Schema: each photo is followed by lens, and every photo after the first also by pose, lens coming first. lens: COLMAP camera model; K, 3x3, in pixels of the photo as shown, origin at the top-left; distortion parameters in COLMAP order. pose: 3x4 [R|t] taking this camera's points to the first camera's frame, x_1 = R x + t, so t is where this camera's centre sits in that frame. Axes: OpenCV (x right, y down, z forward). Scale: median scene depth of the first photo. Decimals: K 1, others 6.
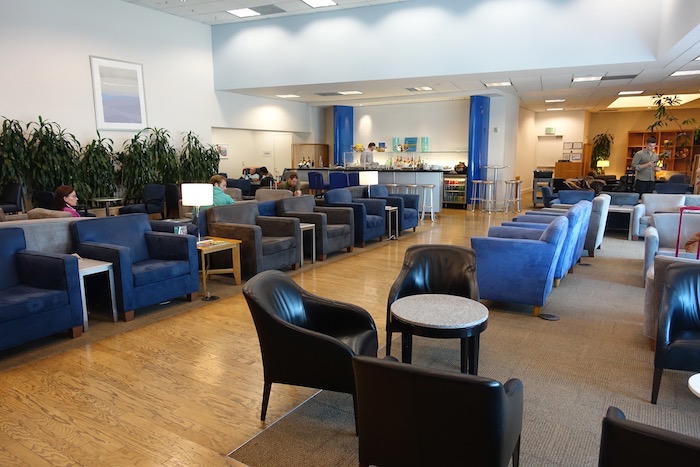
lens RADIAL K [[483.4, 0, 350.0], [0, 483.4, 233.5], [0, 0, 1]] dist [0.001728, 0.003280]
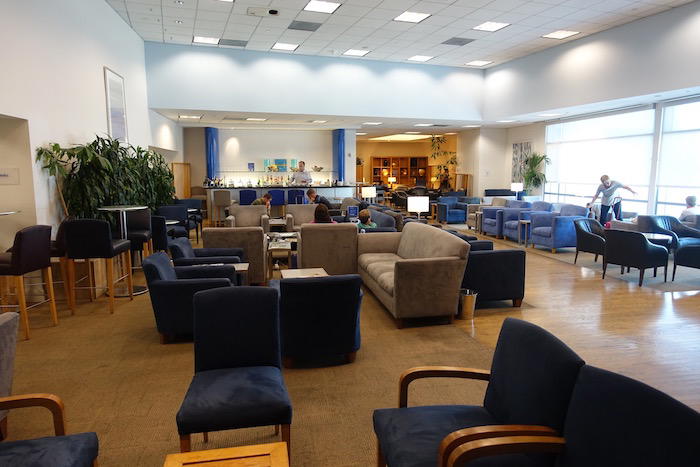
lens RADIAL K [[483.4, 0, 350.0], [0, 483.4, 233.5], [0, 0, 1]] dist [0.001728, 0.003280]
pose [[0.744680, -0.084781, 0.662015, -0.586239], [0.108129, 0.994121, 0.005681, -0.010037], [-0.658605, 0.067353, 0.749469, 0.030446]]
